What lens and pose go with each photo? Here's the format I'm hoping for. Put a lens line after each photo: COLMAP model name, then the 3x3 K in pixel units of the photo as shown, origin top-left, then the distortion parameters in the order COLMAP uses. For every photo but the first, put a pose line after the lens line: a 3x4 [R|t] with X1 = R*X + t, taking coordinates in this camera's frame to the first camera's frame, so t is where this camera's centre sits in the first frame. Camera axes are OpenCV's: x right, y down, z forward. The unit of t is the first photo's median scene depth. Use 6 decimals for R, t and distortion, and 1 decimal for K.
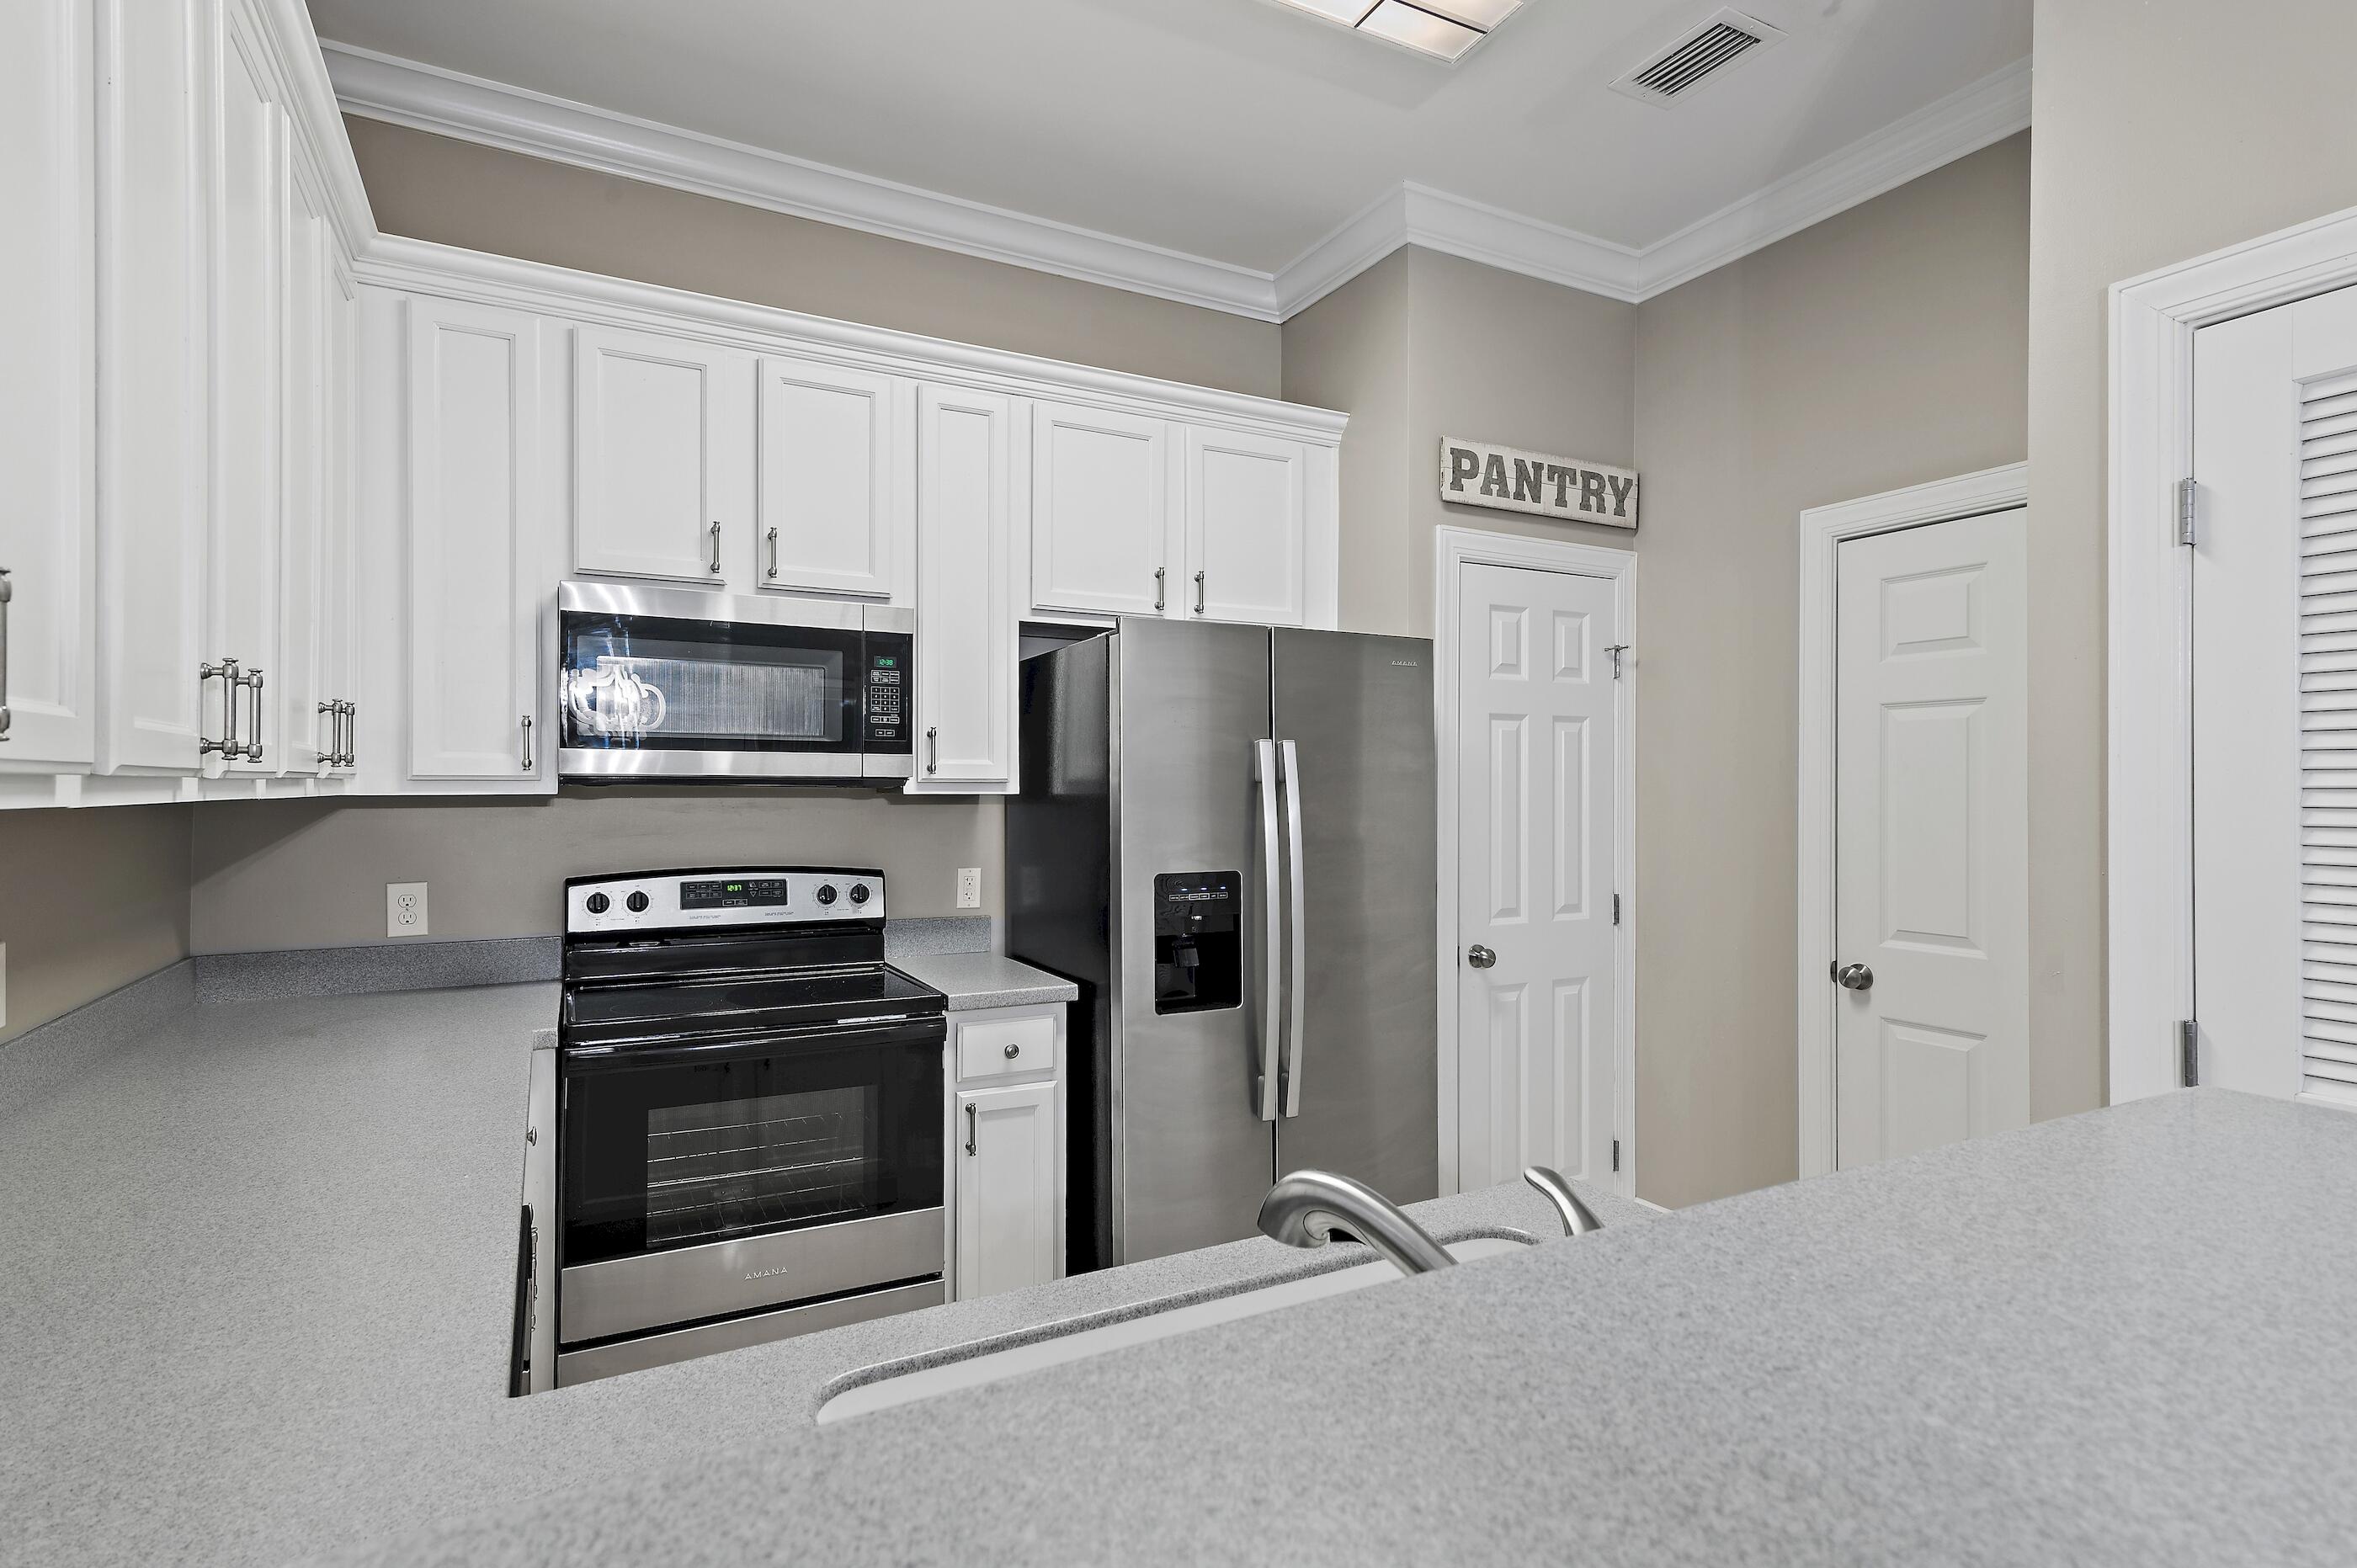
lens RADIAL K [[1169.1, 0, 1181.9], [0, 1169.1, 787.2], [0, 0, 1]] dist [0.001722, 0.000134]
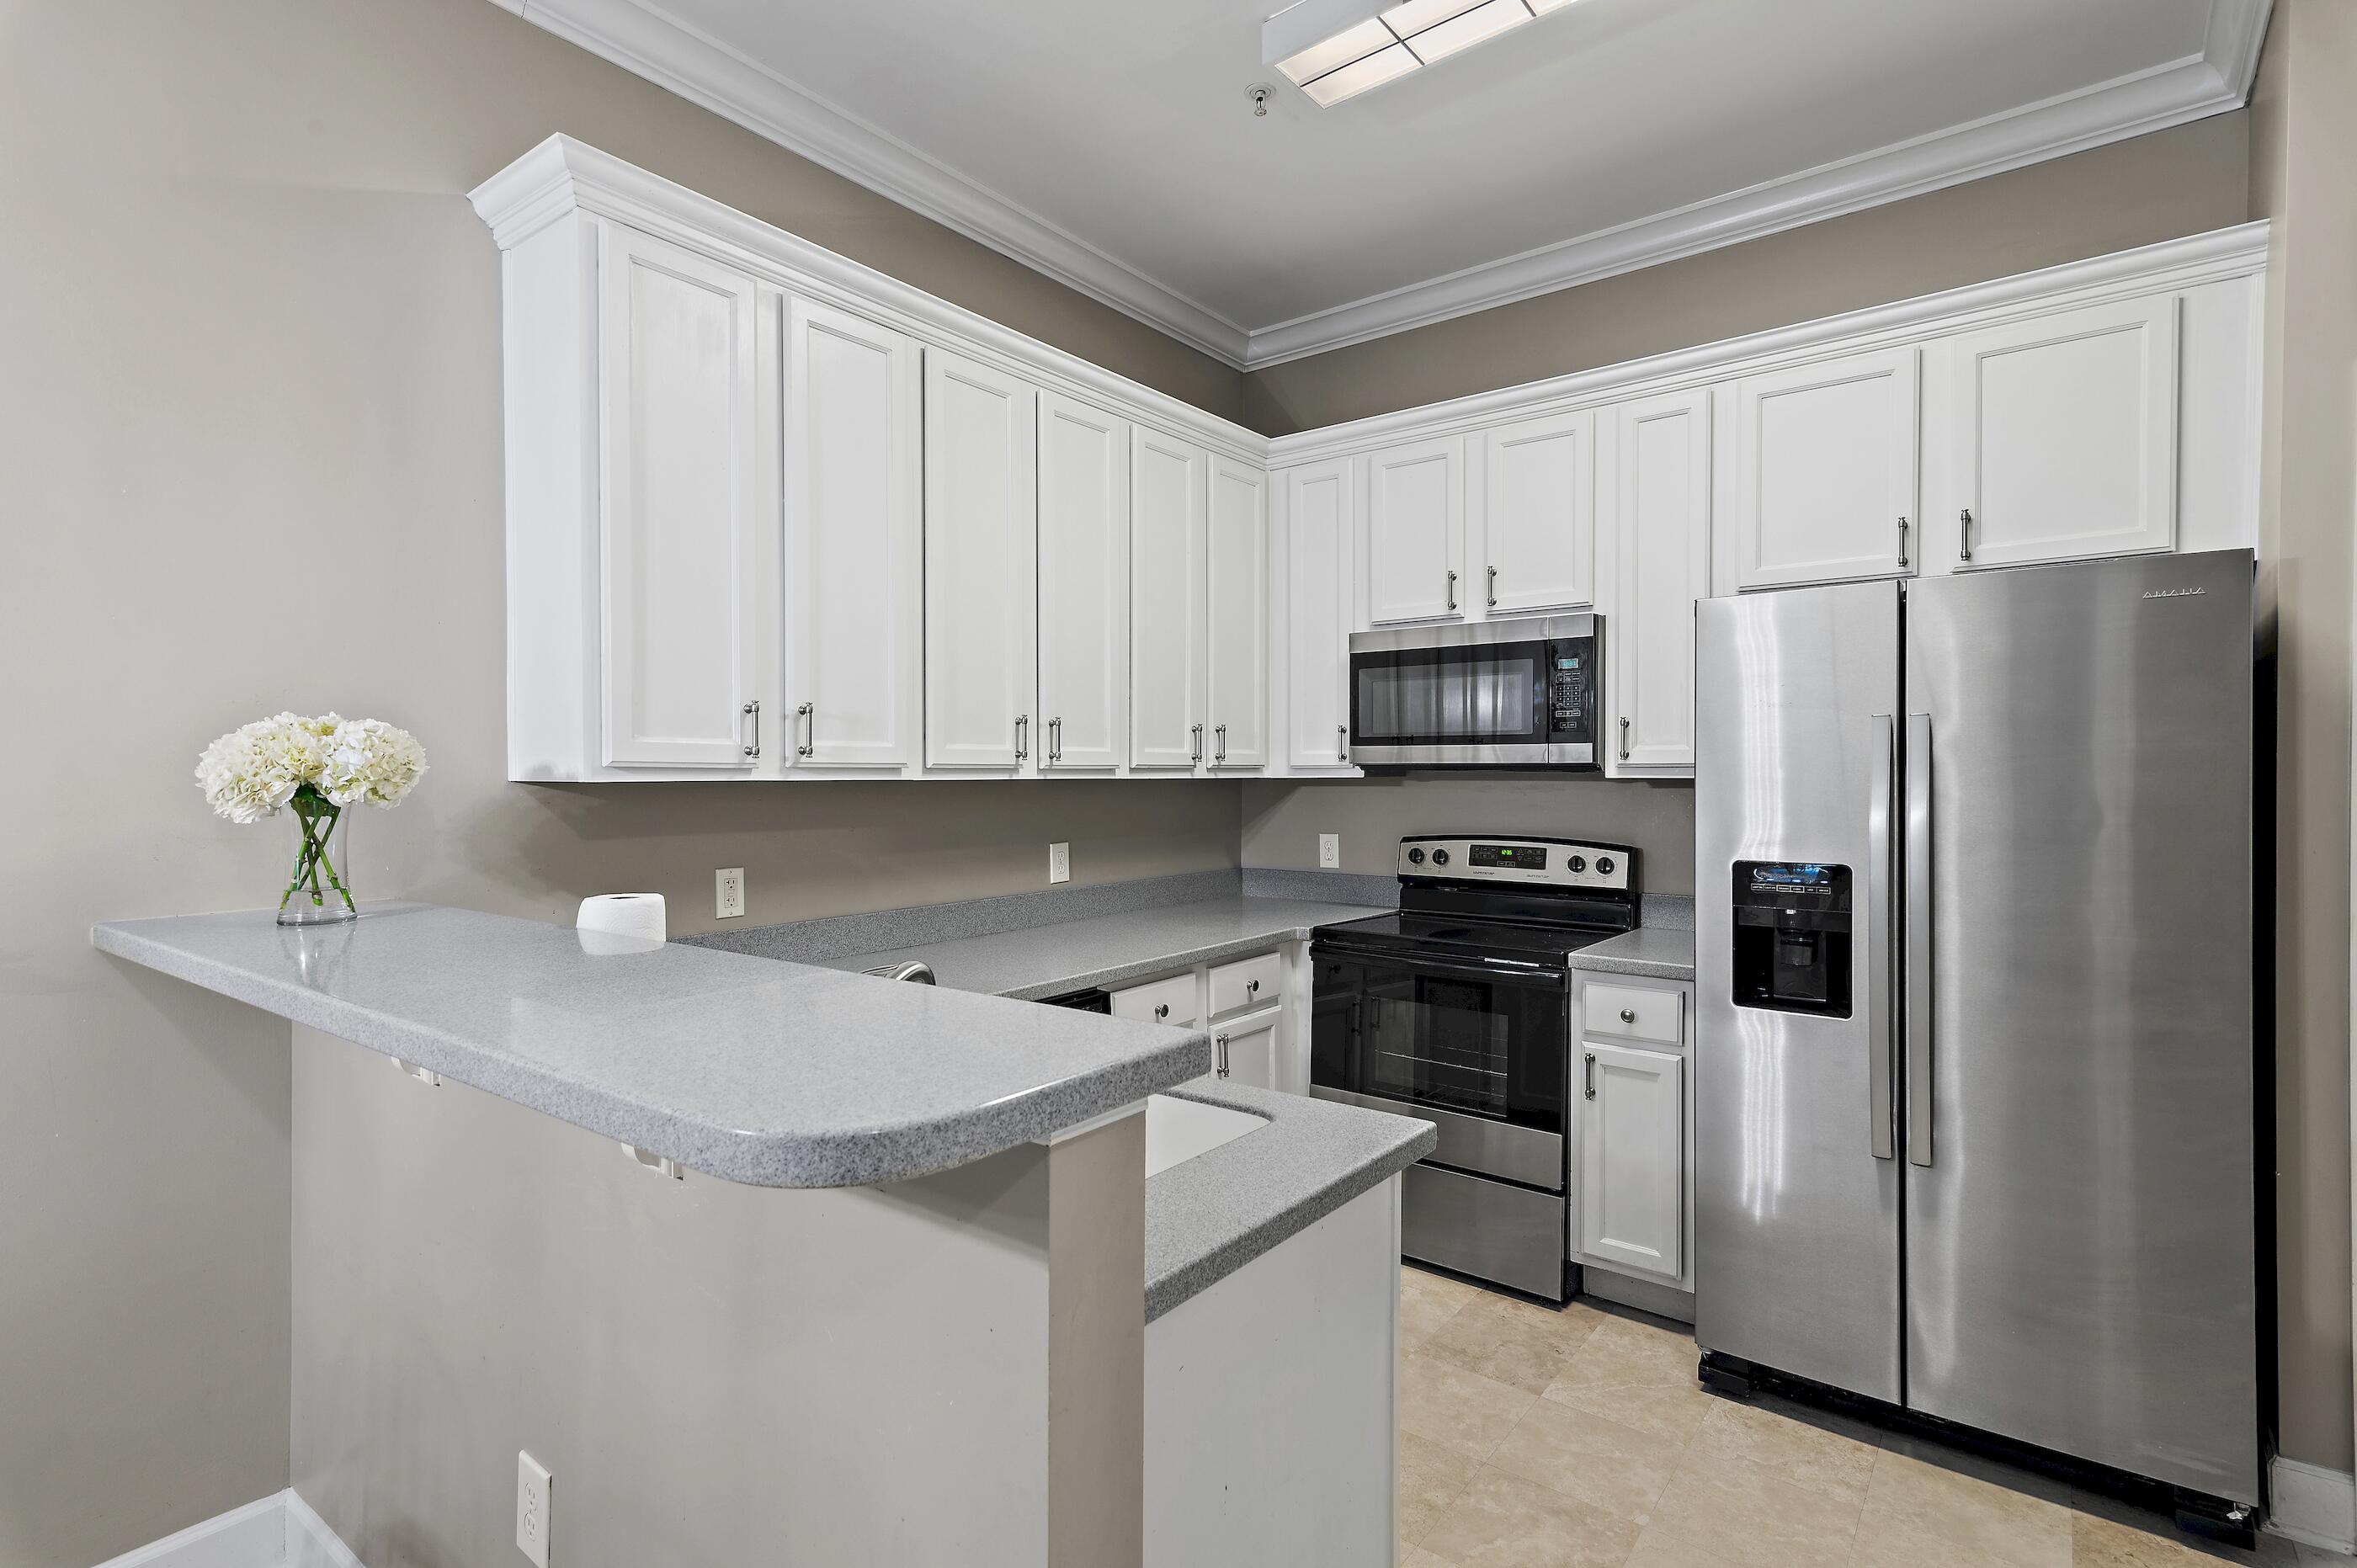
lens RADIAL K [[1138.7, 0, 1173.7], [0, 1138.7, 781.9], [0, 0, 1]] dist [0.015981, 0.000043]
pose [[0.411677, 0.003953, -0.911321, 0.619365], [0.001596, 0.999986, 0.005059, 0.003878], [0.911328, -0.003537, 0.411665, 0.178074]]
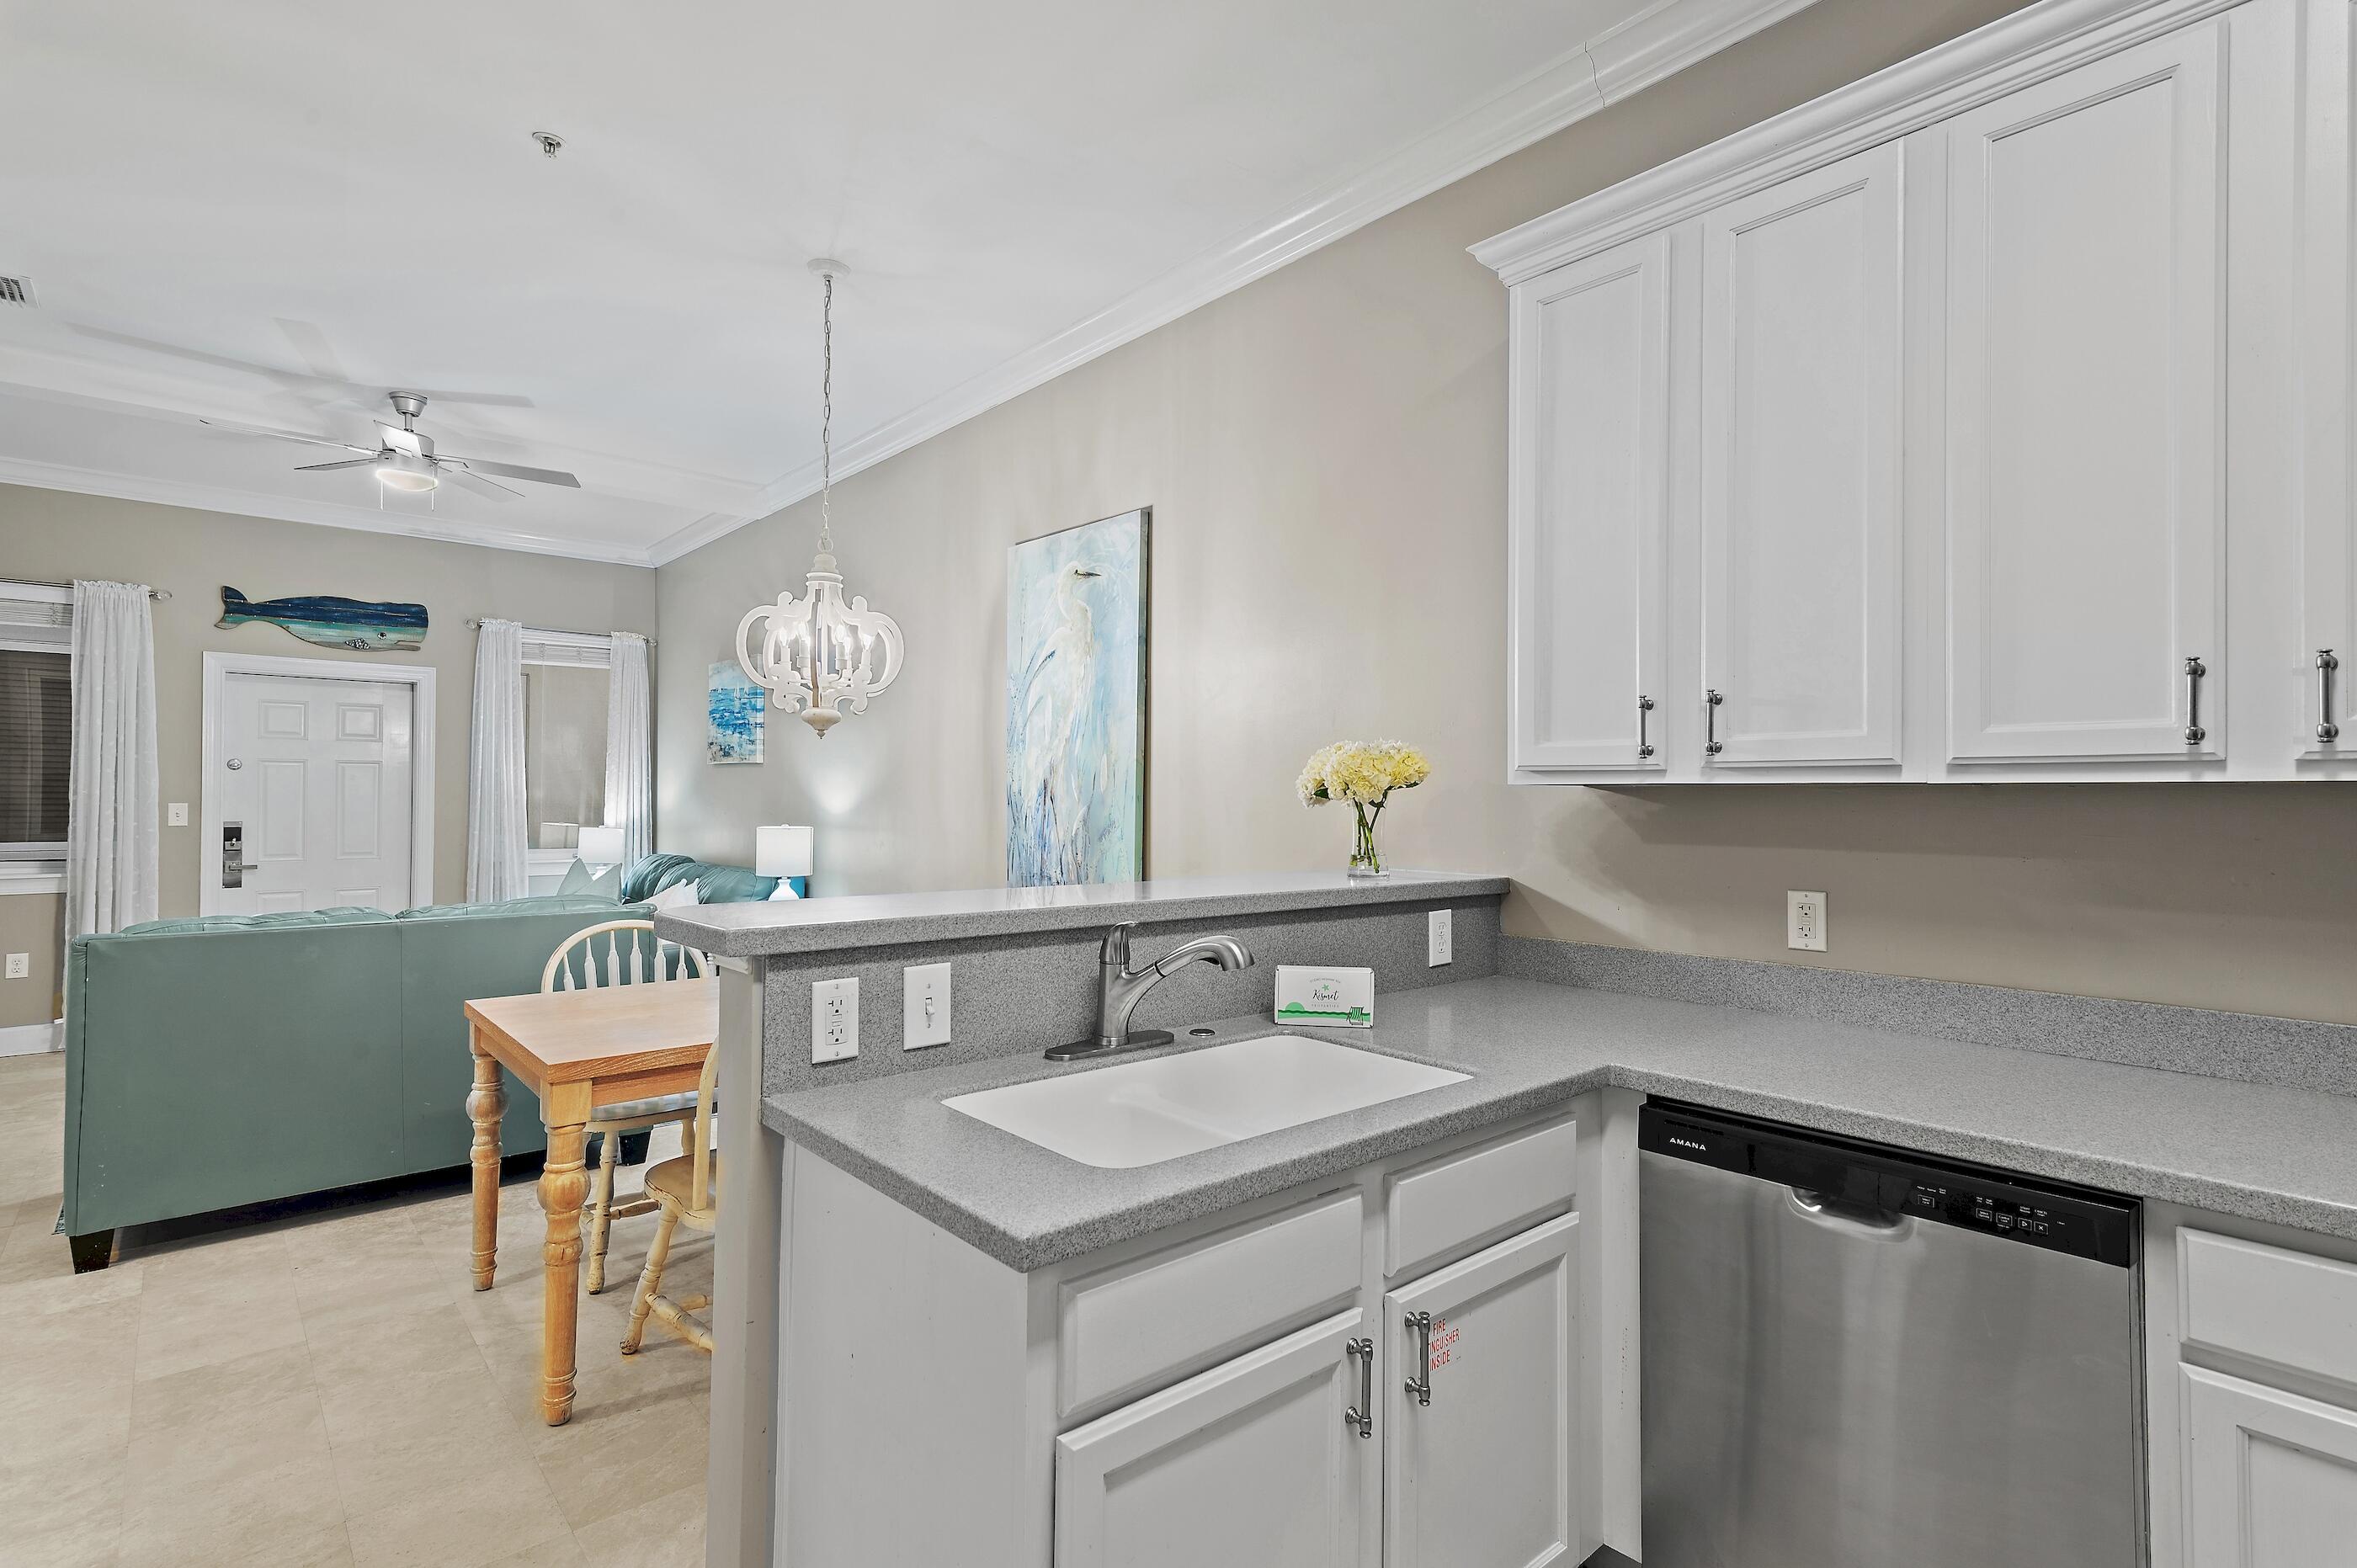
lens RADIAL K [[1138.7, 0, 1173.7], [0, 1138.7, 781.9], [0, 0, 1]] dist [0.015981, 0.000043]
pose [[-0.975324, -0.013023, -0.220396, 0.205926], [-0.010040, 0.999842, -0.014652, 0.020029], [0.220552, -0.012078, -0.975300, 0.916984]]
